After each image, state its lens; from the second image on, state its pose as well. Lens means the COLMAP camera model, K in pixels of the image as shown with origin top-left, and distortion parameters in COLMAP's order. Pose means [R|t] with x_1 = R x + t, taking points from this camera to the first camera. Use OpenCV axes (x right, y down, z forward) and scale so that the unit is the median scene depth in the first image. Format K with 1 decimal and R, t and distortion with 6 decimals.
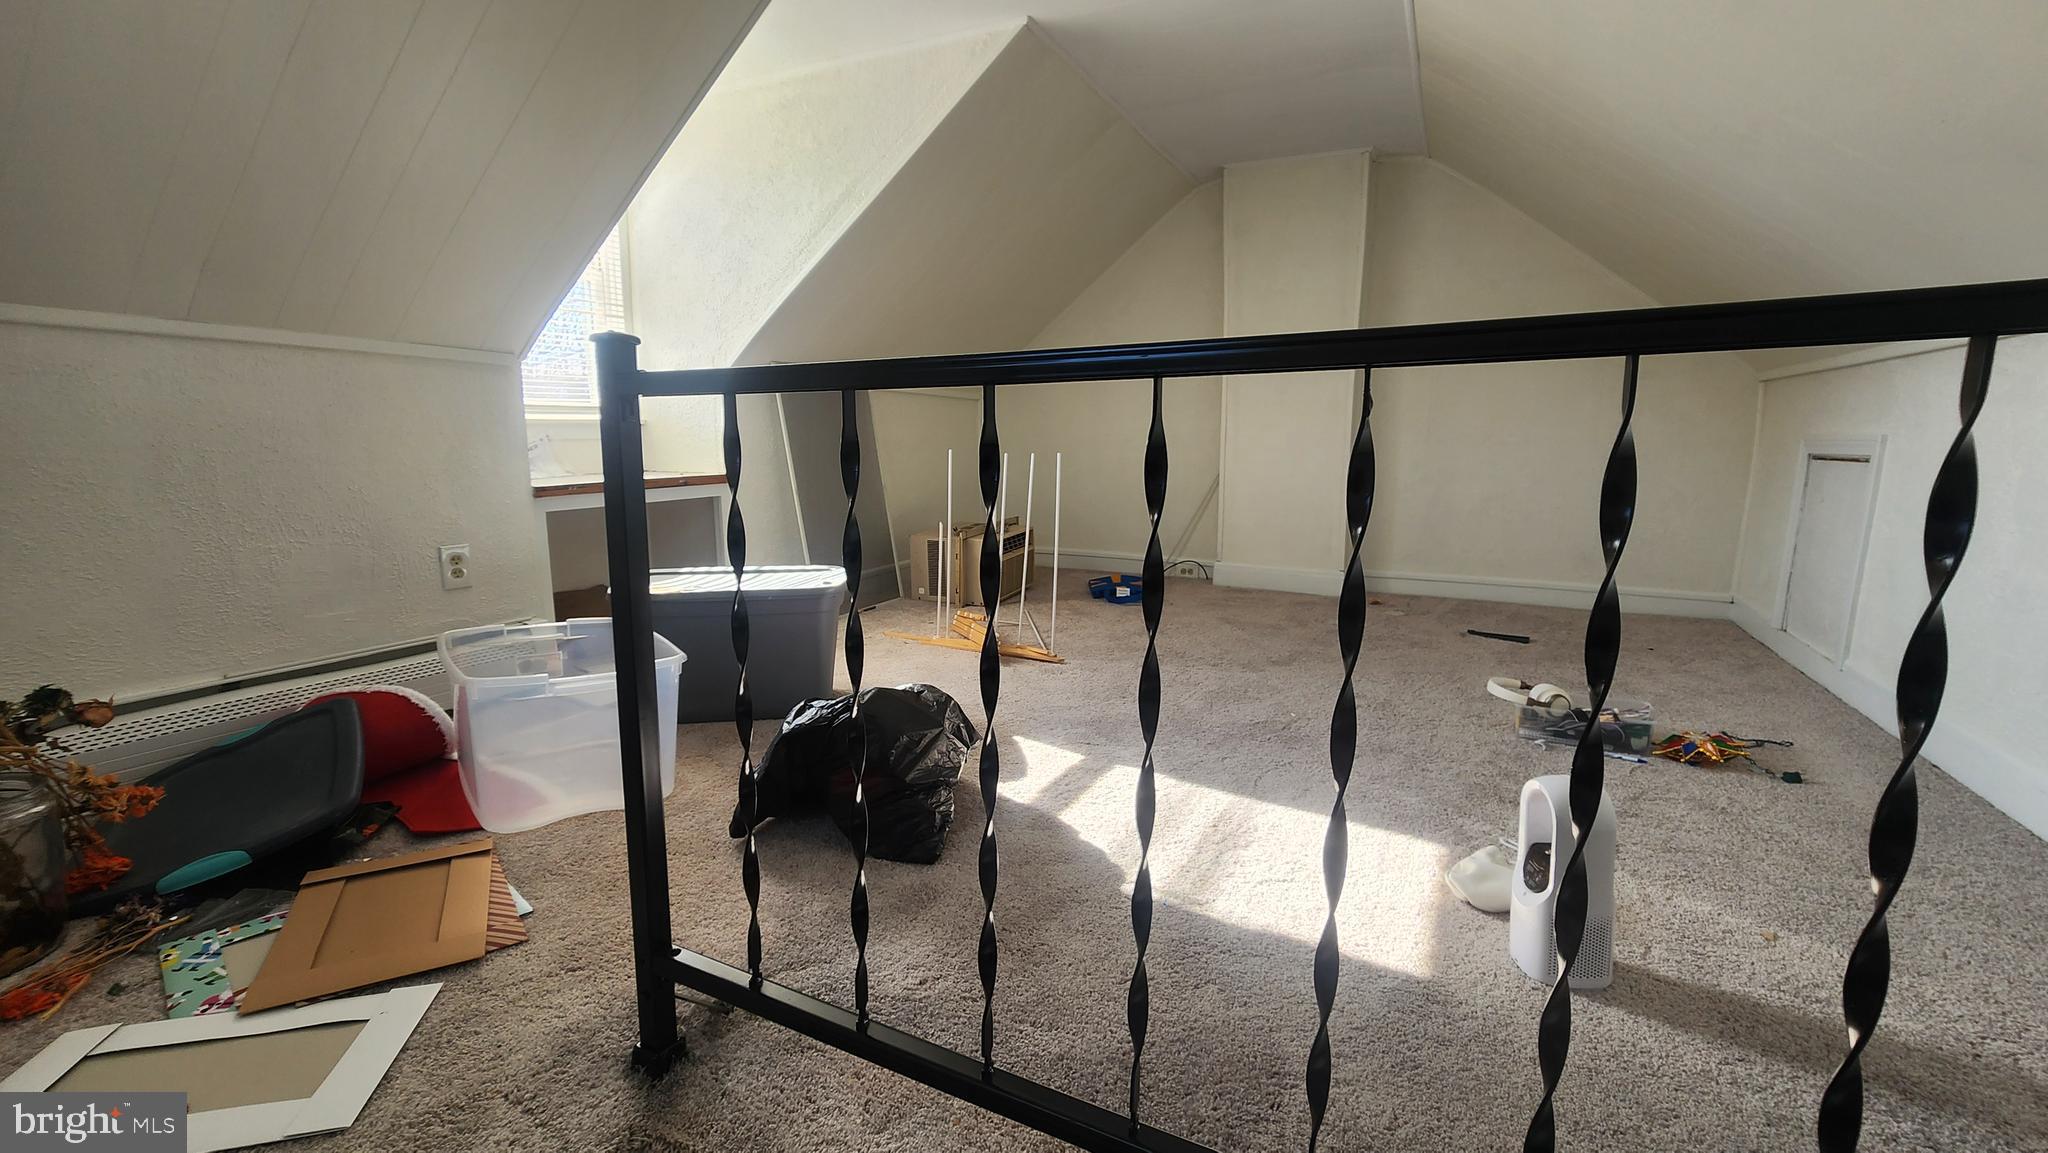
lens RADIAL K [[839.1, 0, 1038.6], [0, 839.1, 580.7], [0, 0, 1]] dist [0.000616, -0.000100]
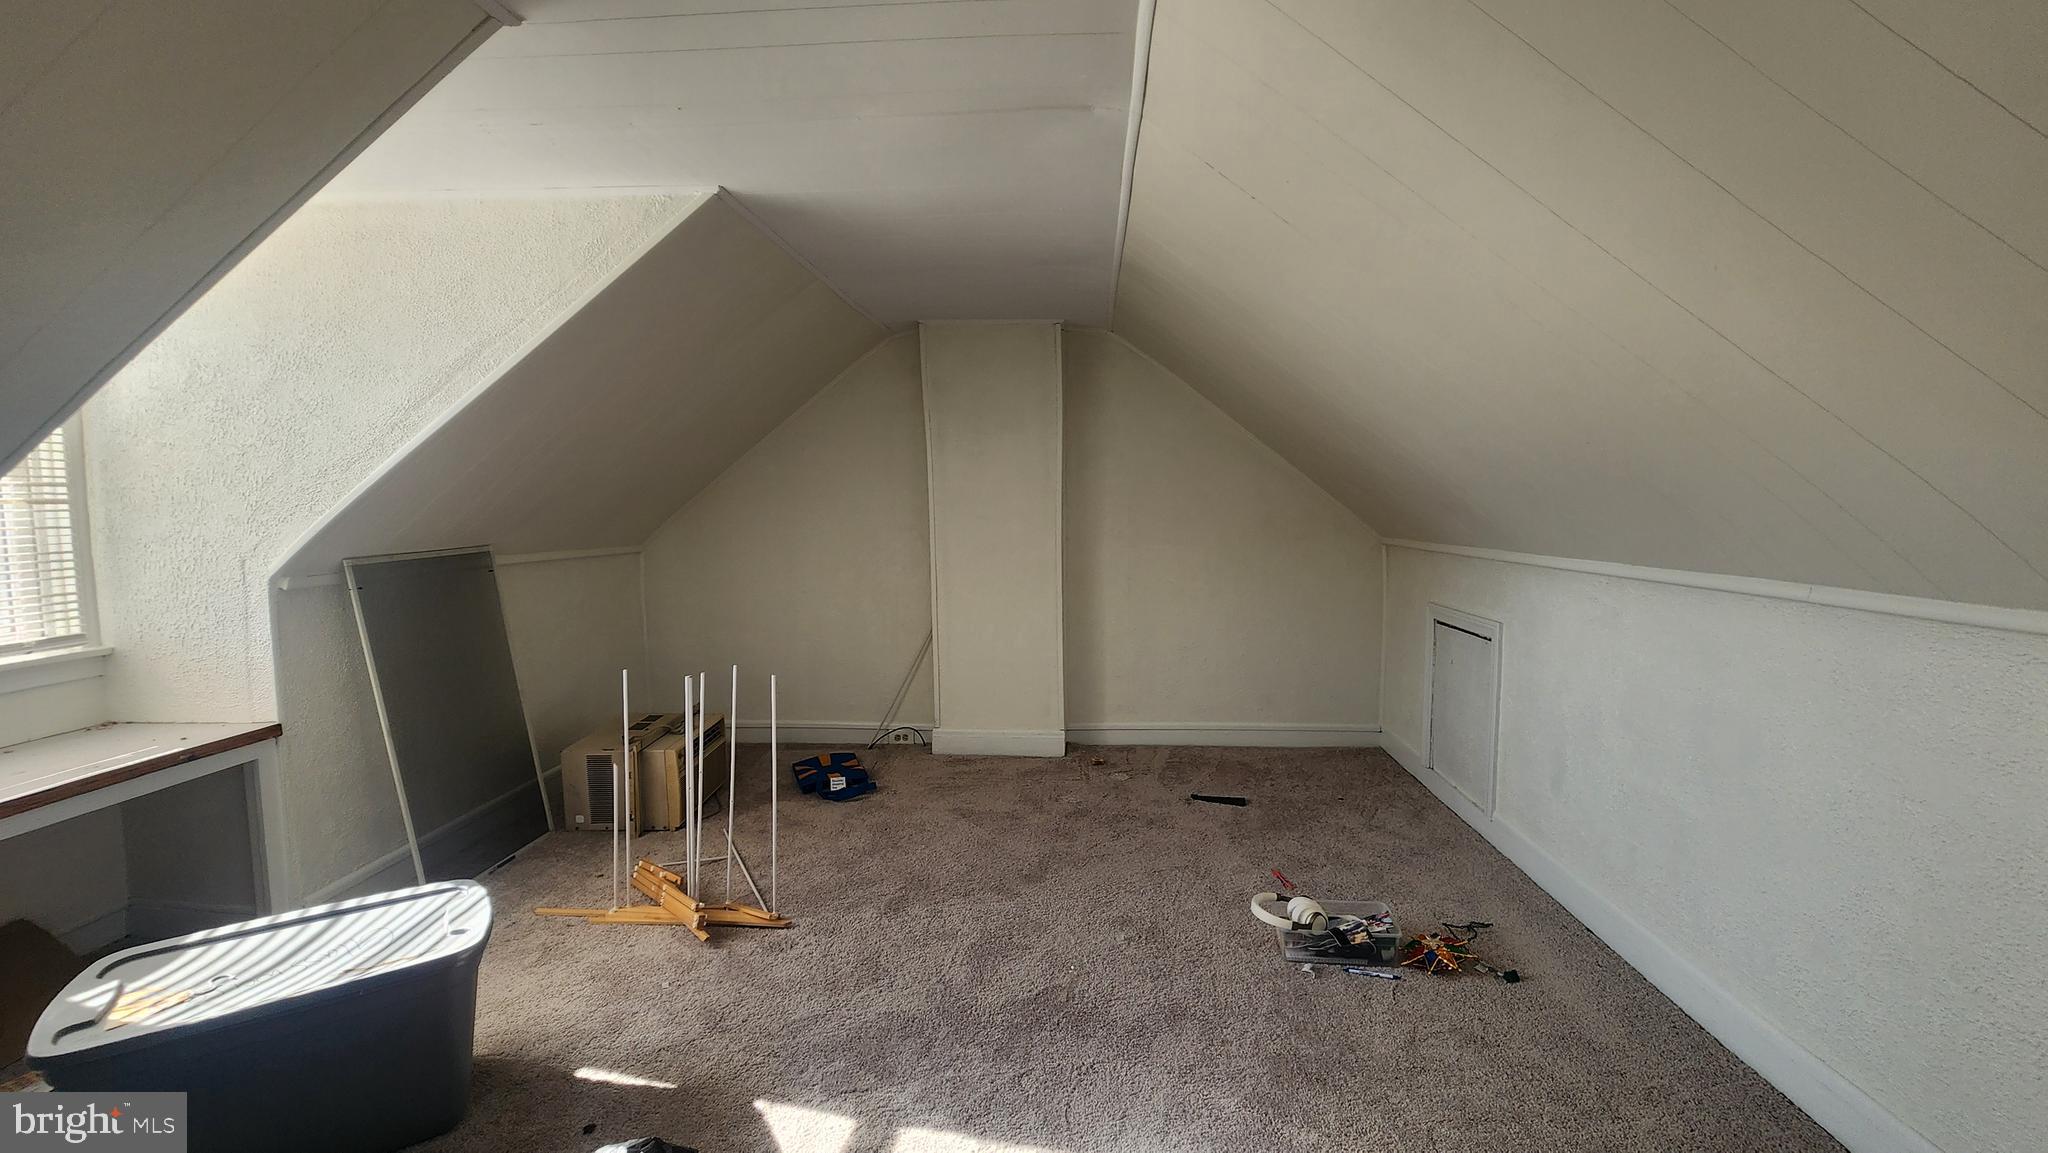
lens RADIAL K [[839.1, 0, 1029.2], [0, 839.1, 558.4], [0, 0, 1]] dist [0.000616, -0.000100]
pose [[0.921894, -0.041393, 0.385224, -0.057266], [0.074510, 0.994658, -0.071434, -0.184550], [-0.380209, 0.094558, 0.920054, 0.116342]]
